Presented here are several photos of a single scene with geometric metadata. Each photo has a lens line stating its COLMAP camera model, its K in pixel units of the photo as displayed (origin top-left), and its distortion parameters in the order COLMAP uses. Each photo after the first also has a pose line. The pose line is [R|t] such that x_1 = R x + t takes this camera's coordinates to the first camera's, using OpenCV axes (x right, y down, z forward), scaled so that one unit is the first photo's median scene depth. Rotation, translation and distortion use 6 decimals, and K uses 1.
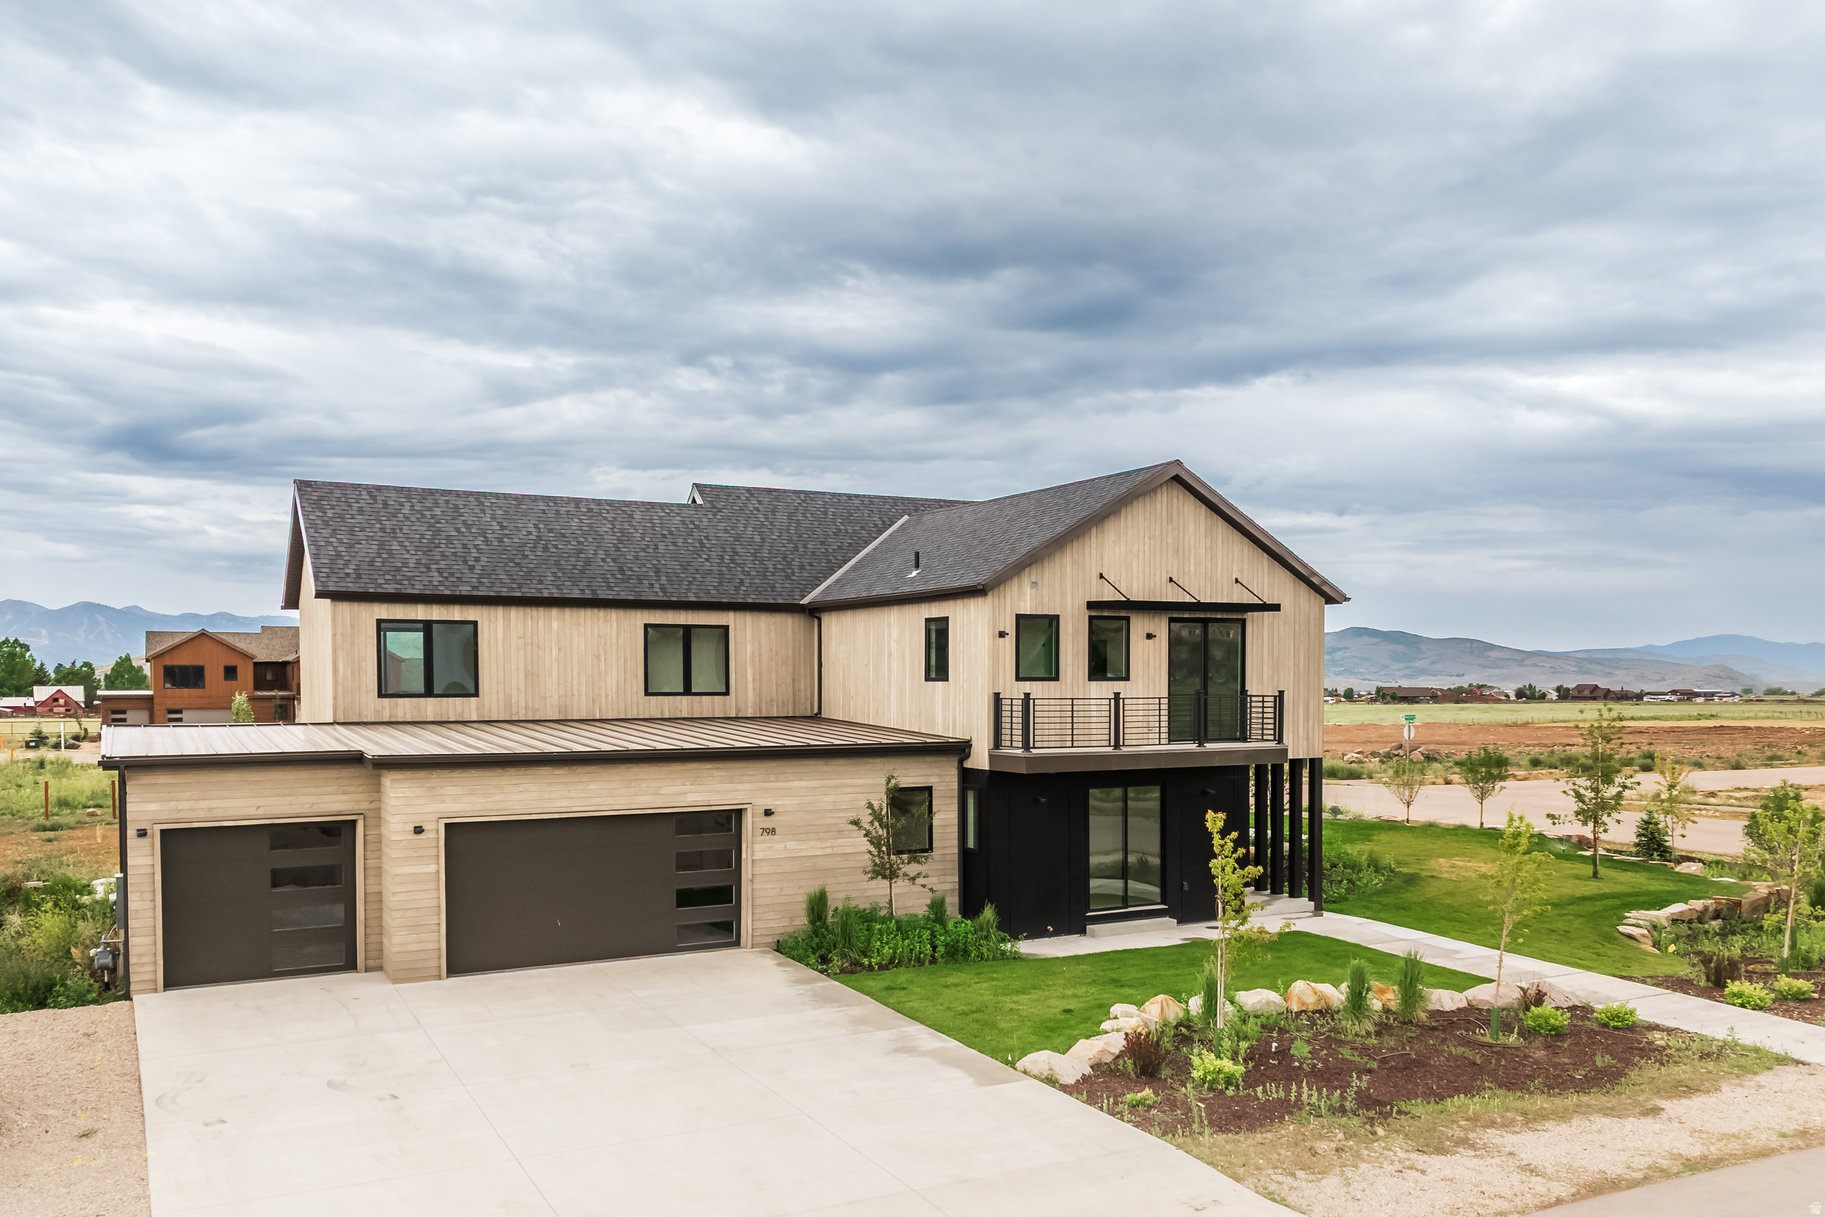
lens RADIAL K [[1491.0, 0, 943.7], [0, 1491.0, 739.4], [0, 0, 1]] dist [0.036033, -0.007995]
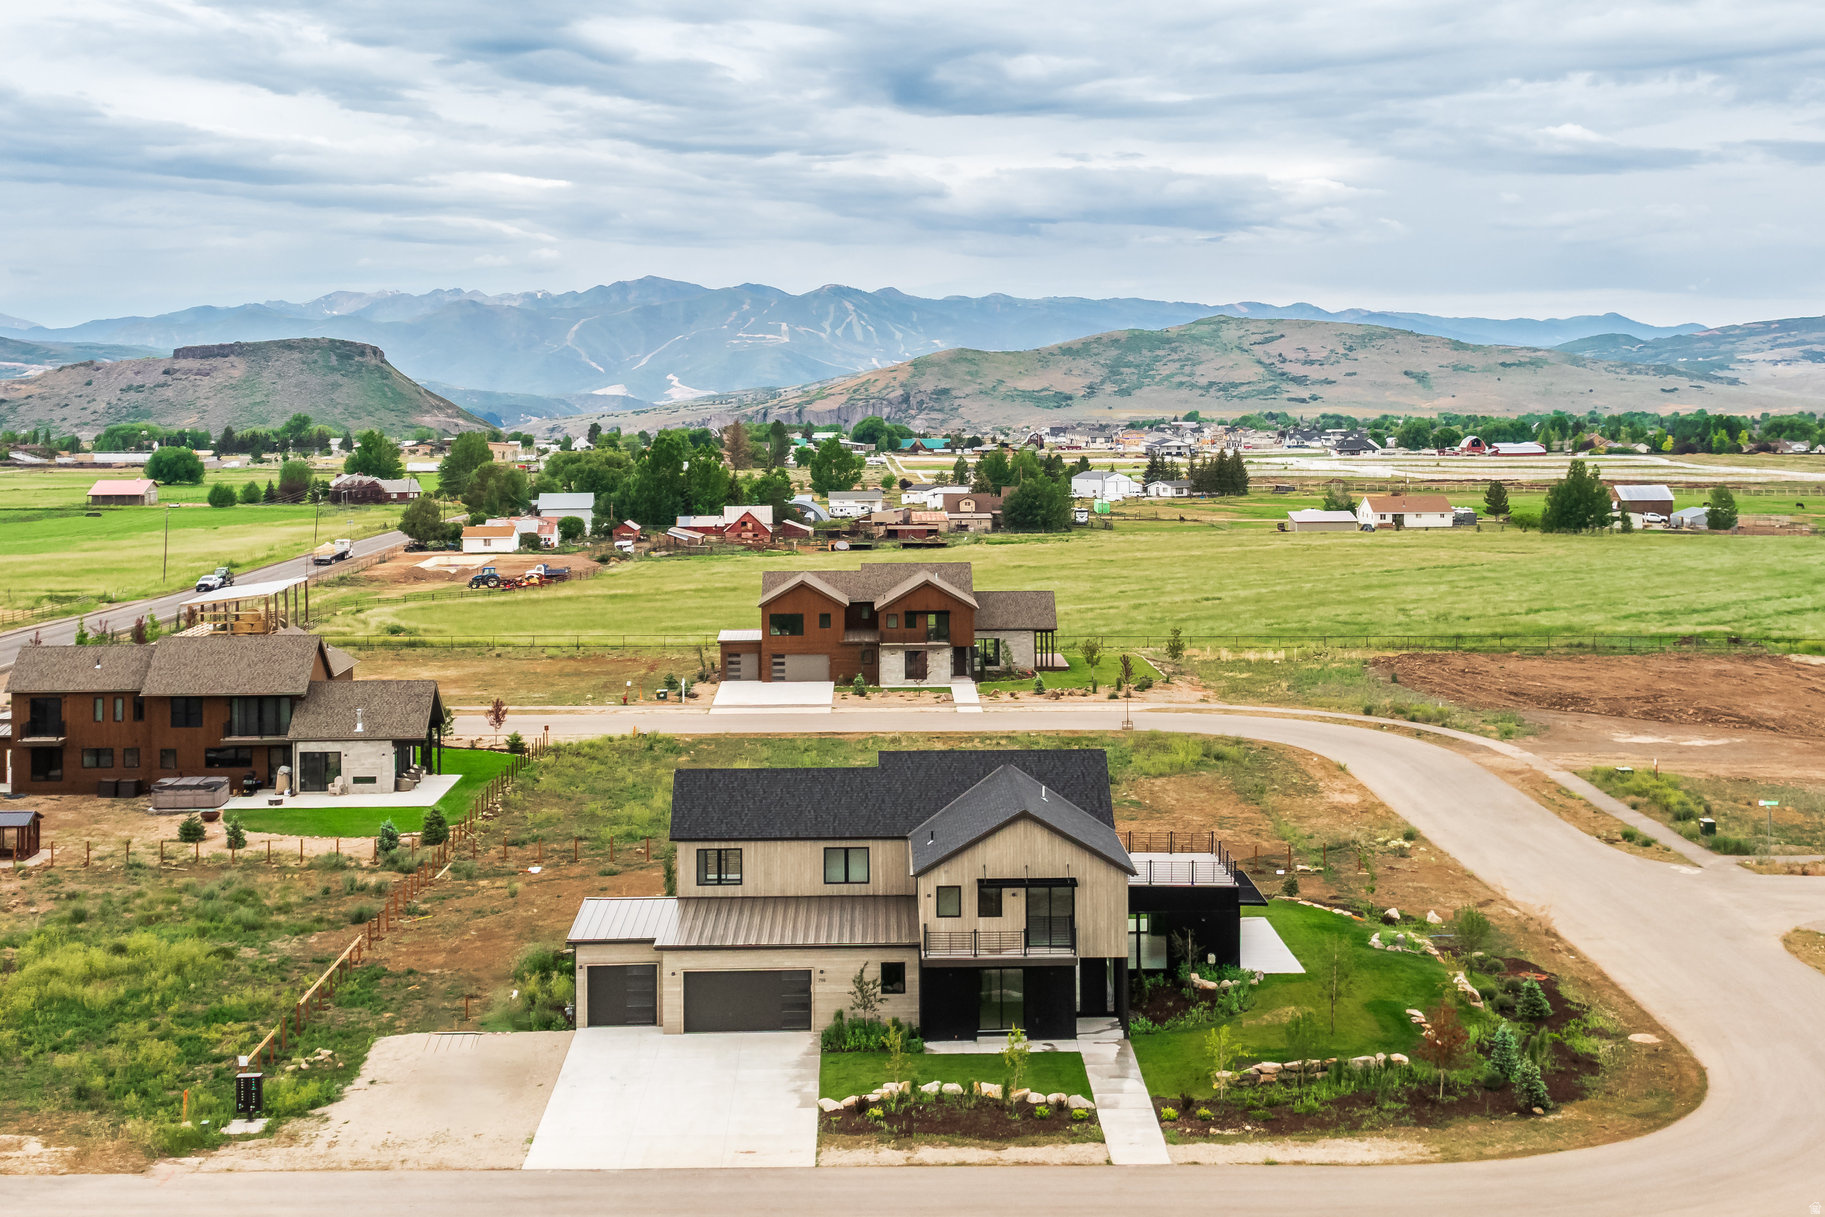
lens RADIAL K [[2336.6, 0, 922.9], [0, 2336.6, 405.5], [0, 0, 1]] dist [0.056485, -0.044323]
pose [[0.887872, 0.001087, -0.460089, 1.562137], [-0.015421, 0.999506, -0.027399, -0.675092], [0.459831, 0.031422, 0.887450, -1.989637]]
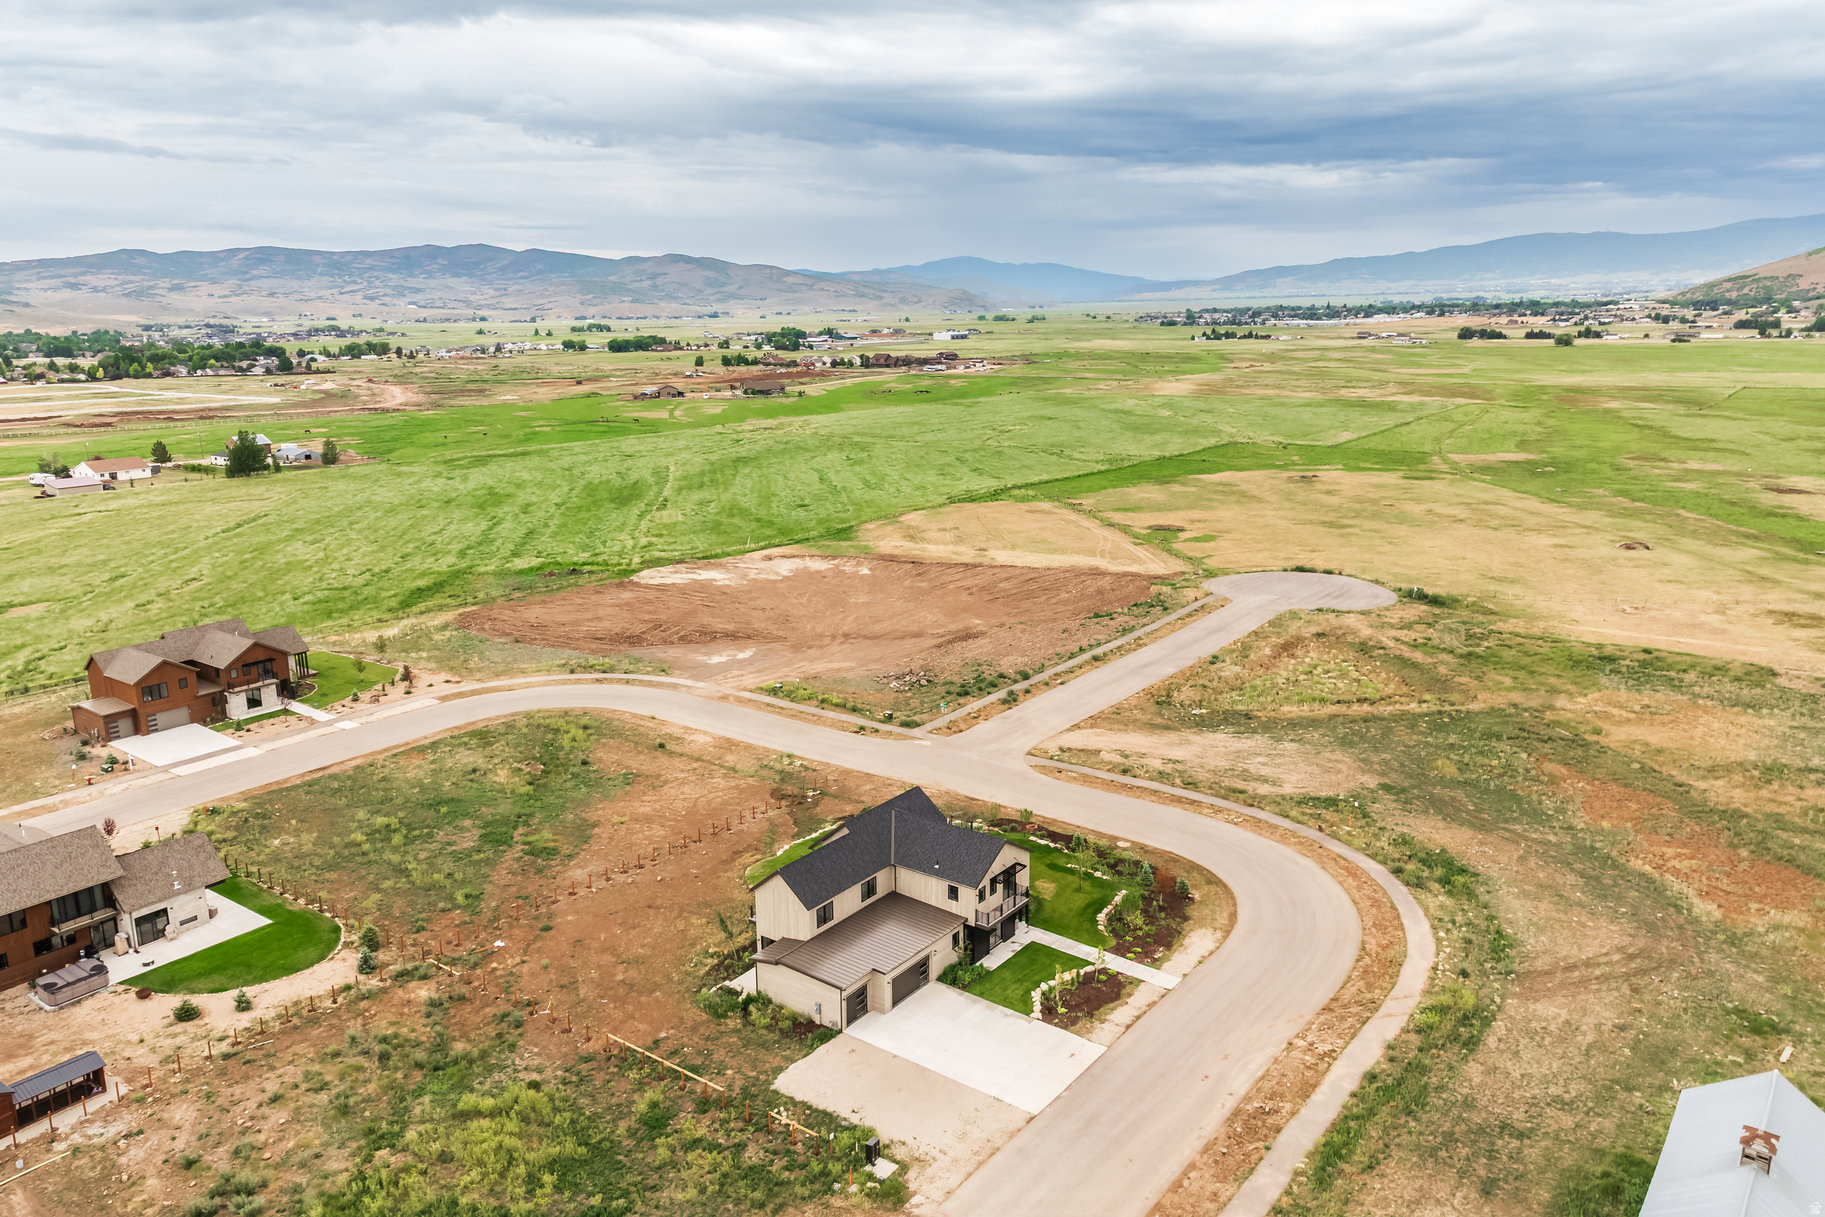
lens RADIAL K [[1328.2, 0, 872.9], [0, 1328.2, 644.9], [0, 0, 1]] dist [0.045457, -0.004645]
pose [[0.915473, -0.113247, 0.386115, -1.575353], [0.028515, 0.975424, 0.218483, -1.565707], [-0.401369, -0.189005, 0.896203, -2.075820]]
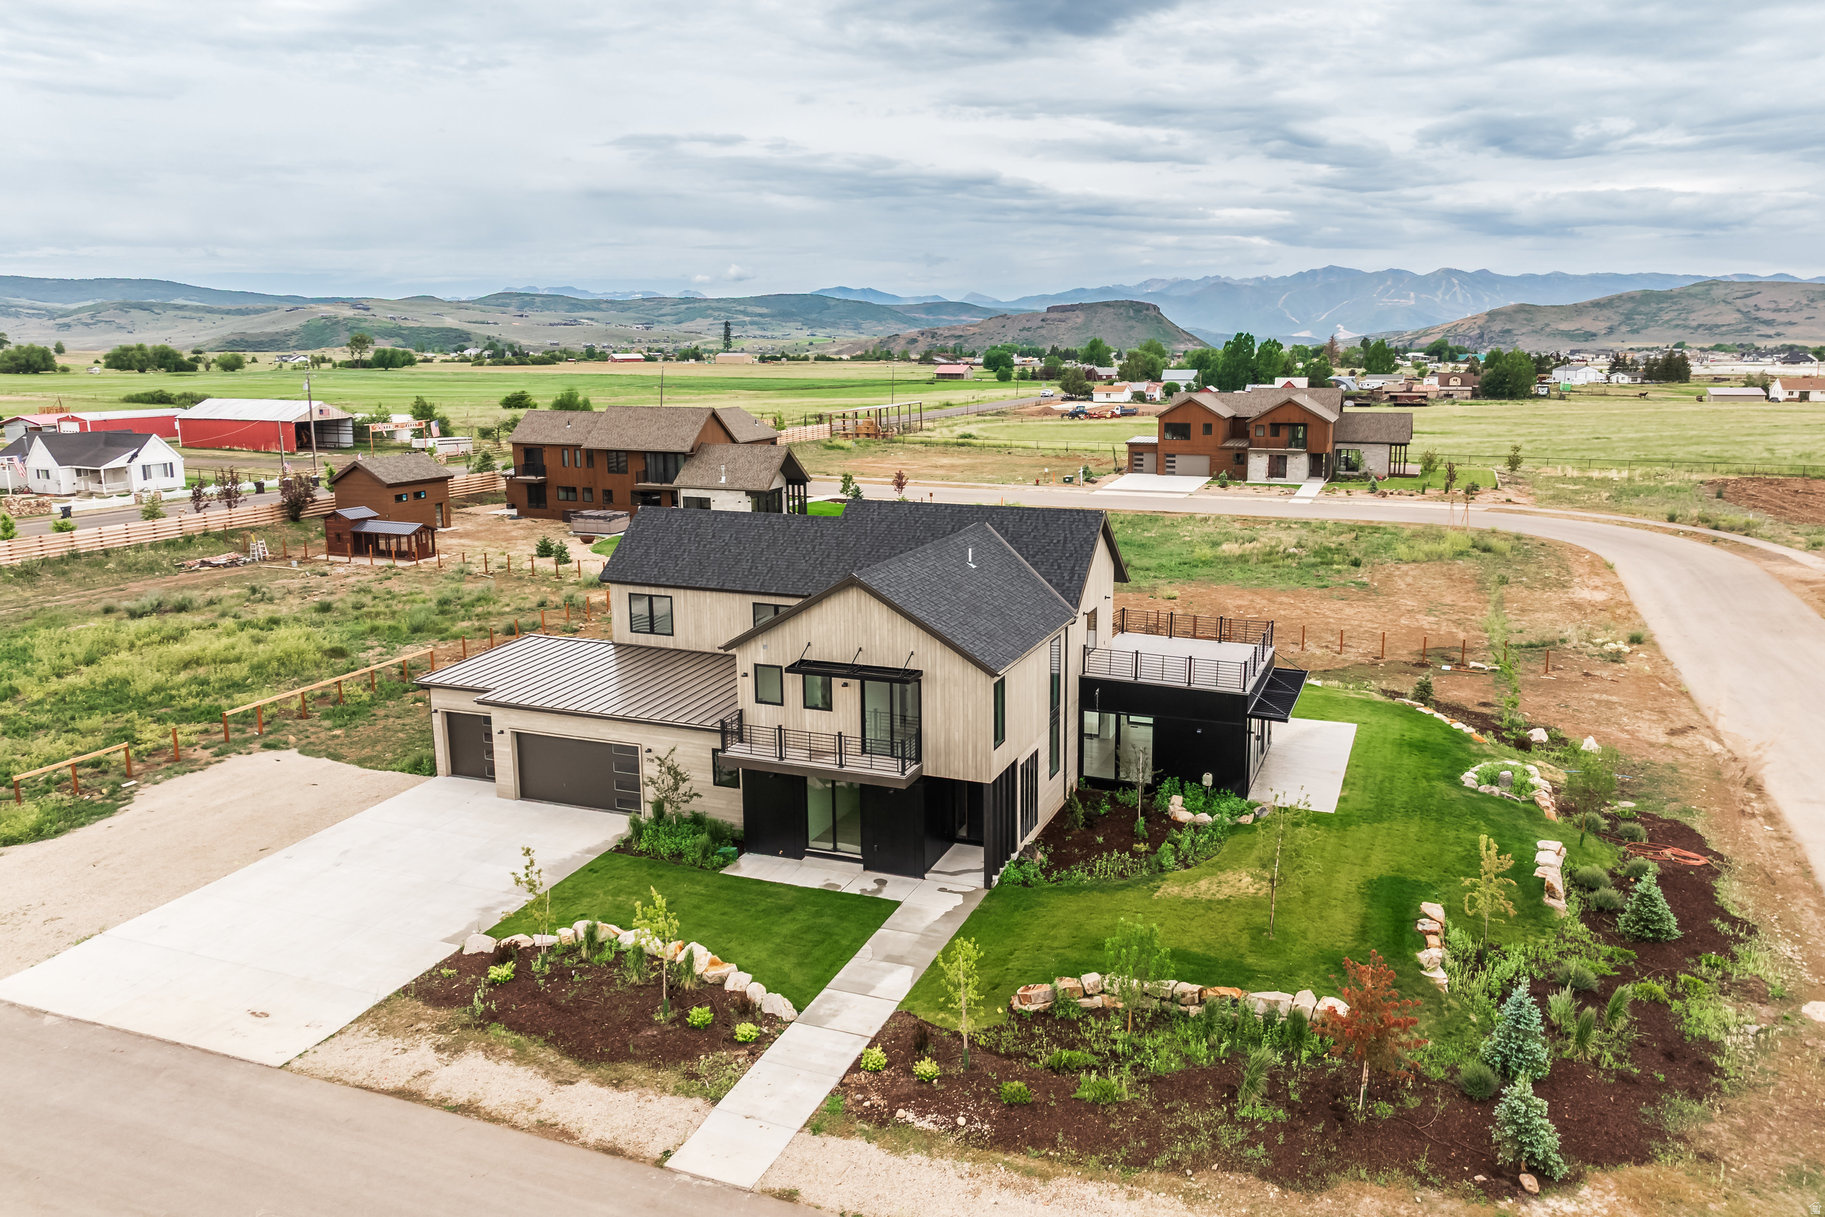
lens RADIAL K [[1284.3, 0, 956.3], [0, 1284.3, 601.0], [0, 0, 1]] dist [0.032016, -0.006049]
pose [[0.645462, 0.154021, -0.748102, 1.222979], [-0.028764, 0.983664, 0.177701, -0.404702], [0.763251, -0.093181, 0.639348, 0.278267]]
